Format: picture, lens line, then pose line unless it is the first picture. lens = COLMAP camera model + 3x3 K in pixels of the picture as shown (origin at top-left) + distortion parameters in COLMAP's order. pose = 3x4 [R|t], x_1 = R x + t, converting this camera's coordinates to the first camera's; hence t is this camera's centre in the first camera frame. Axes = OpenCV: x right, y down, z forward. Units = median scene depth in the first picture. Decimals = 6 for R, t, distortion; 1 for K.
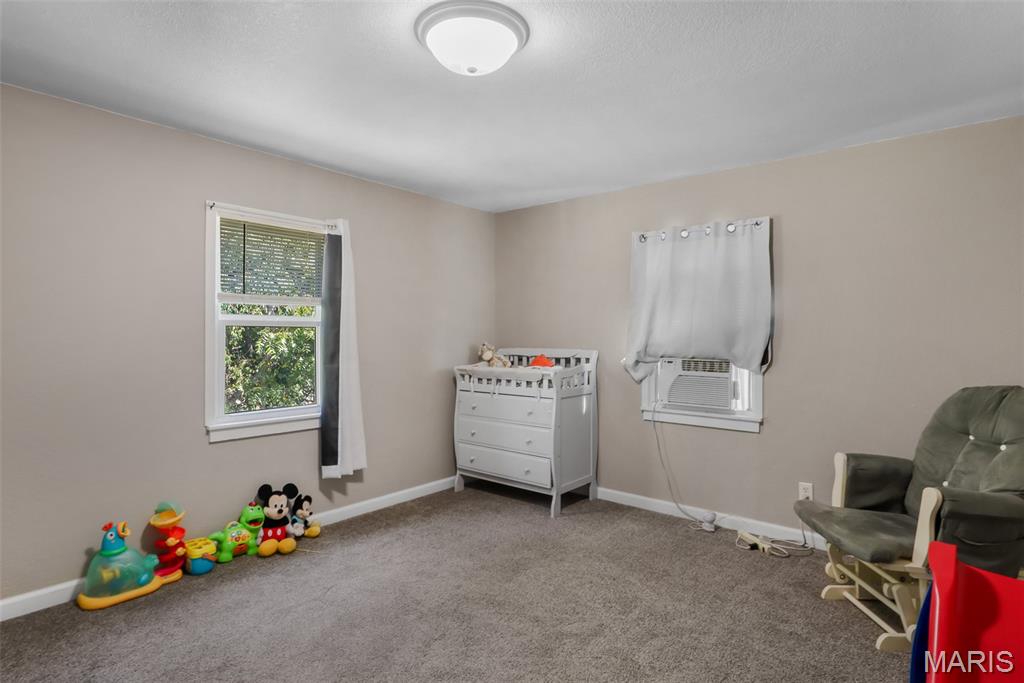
lens RADIAL K [[533.8, 0, 512.0], [0, 533.8, 341.5], [0, 0, 1]] dist [-0.000026, 0.000150]
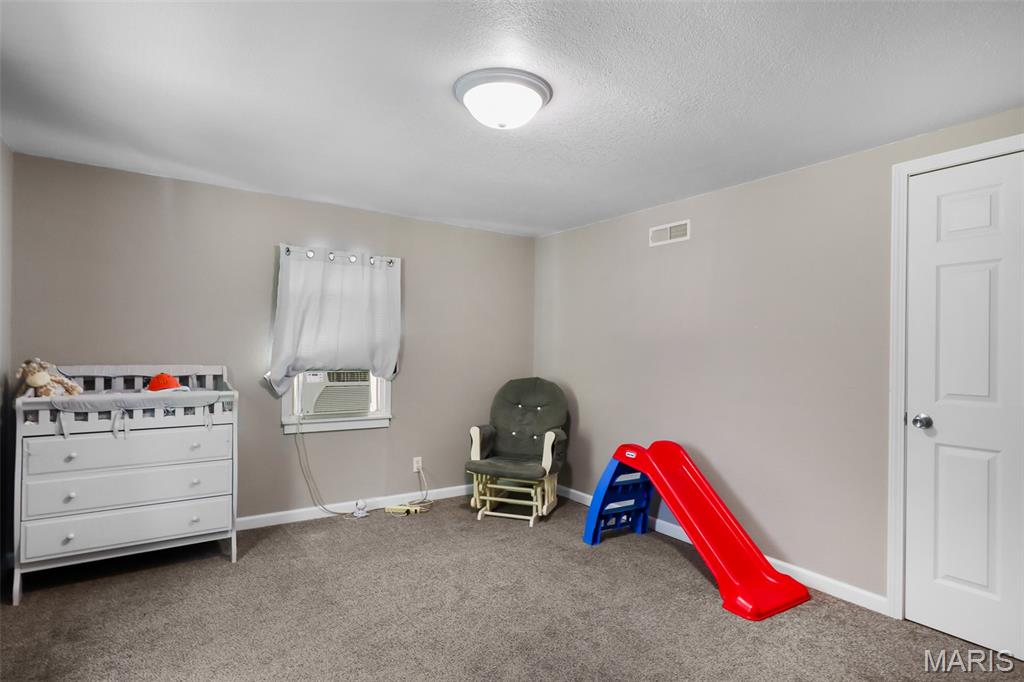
lens RADIAL K [[531.8, 0, 511.7], [0, 531.8, 357.8], [0, 0, 1]] dist [0.003595, 0.001411]
pose [[0.272756, -0.011727, 0.962012, -0.622178], [-0.000810, 0.999923, 0.012419, -0.008676], [-0.962083, -0.004167, 0.272725, 0.344664]]
